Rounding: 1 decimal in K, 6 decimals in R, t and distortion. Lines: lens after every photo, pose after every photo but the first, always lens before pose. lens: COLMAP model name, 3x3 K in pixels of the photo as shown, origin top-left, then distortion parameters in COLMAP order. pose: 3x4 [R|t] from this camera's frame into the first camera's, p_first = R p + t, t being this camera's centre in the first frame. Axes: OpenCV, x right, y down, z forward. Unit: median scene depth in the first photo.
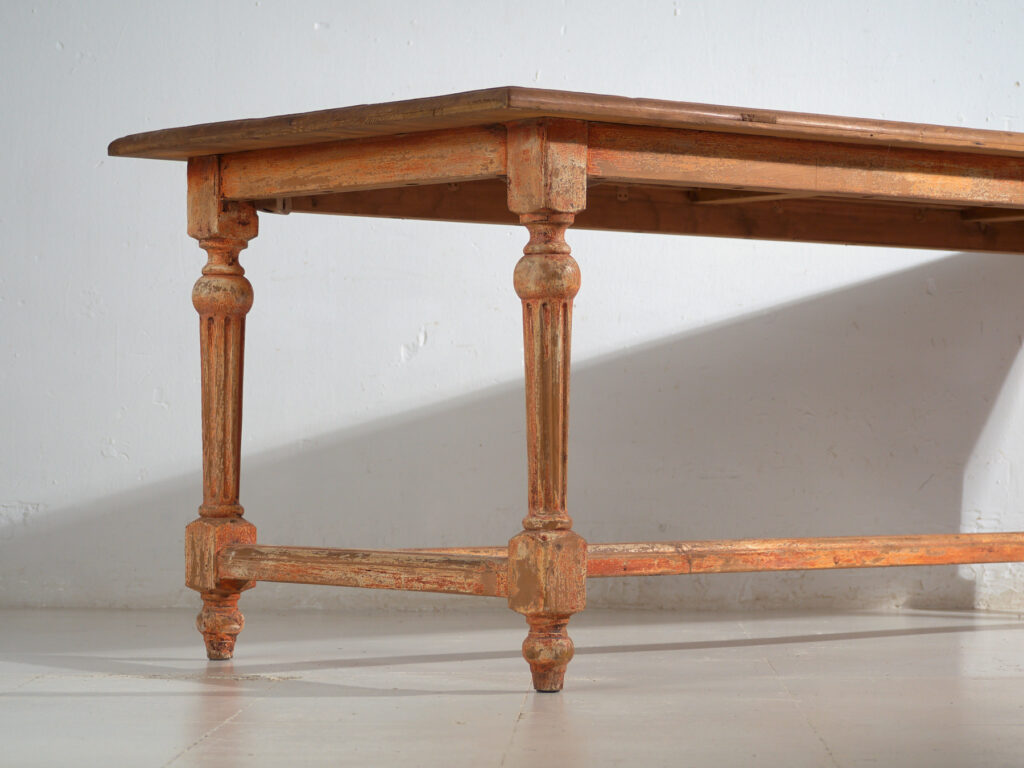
lens RADIAL K [[3143.7, 0, 506.9], [0, 3143.7, 387.2], [0, 0, 1]] dist [0.083915, 0.000000]
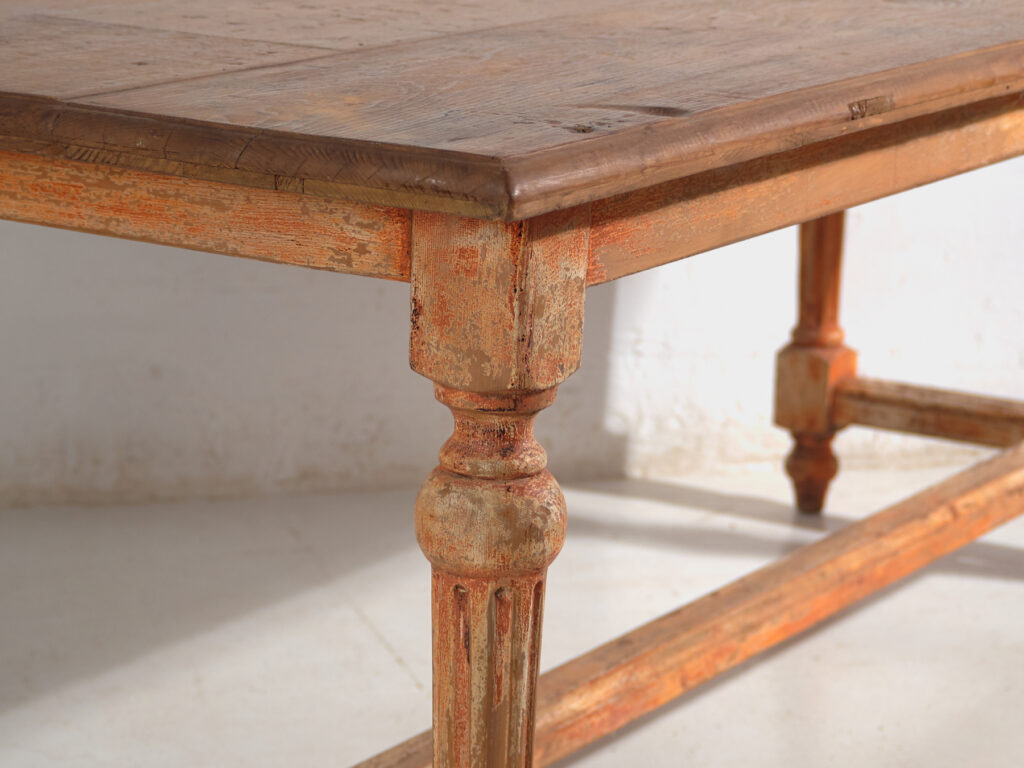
lens RADIAL K [[3256.6, 0, 503.2], [0, 3256.6, 274.8], [0, 0, 1]] dist [0.108801, 0.000000]
pose [[0.949068, -0.030661, 0.313577, -0.130702], [-0.036965, 0.977545, 0.207460, -0.165603], [-0.312896, -0.208485, 0.926623, 0.579747]]
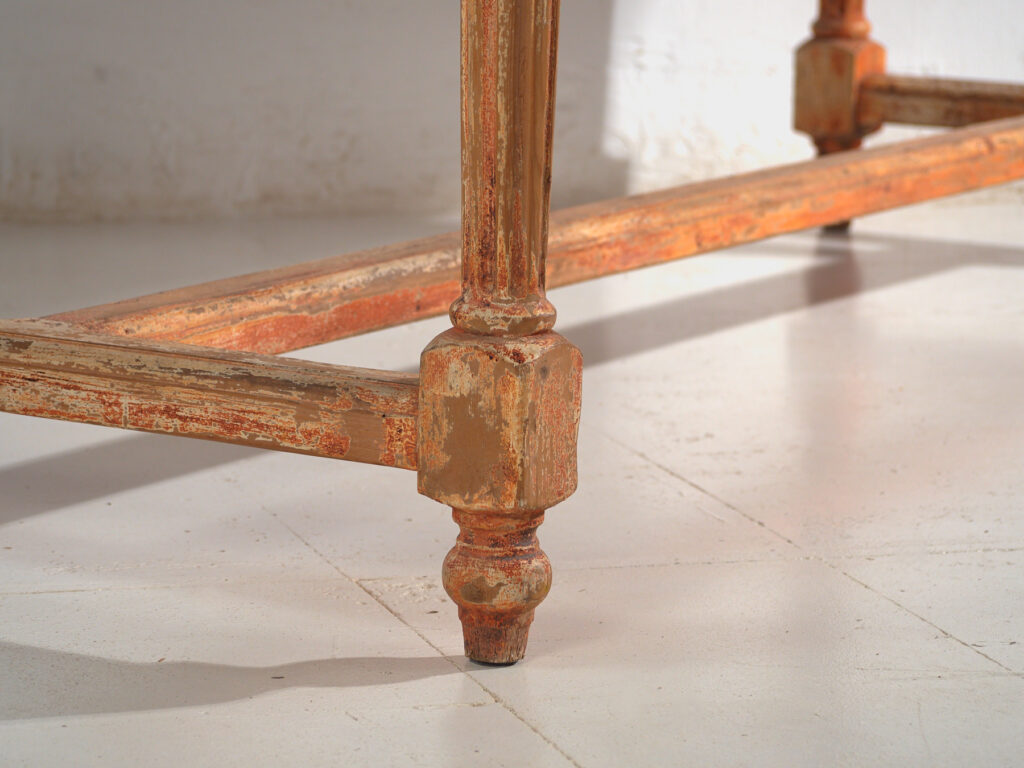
lens RADIAL K [[4275.4, 0, 514.9], [0, 4275.4, 381.5], [0, 0, 1]] dist [0.076584, 0.000000]
pose [[0.943274, -0.035088, 0.330157, -0.199263], [-0.028918, 0.981938, 0.186978, -0.067776], [-0.330755, -0.185919, 0.925222, 0.403551]]
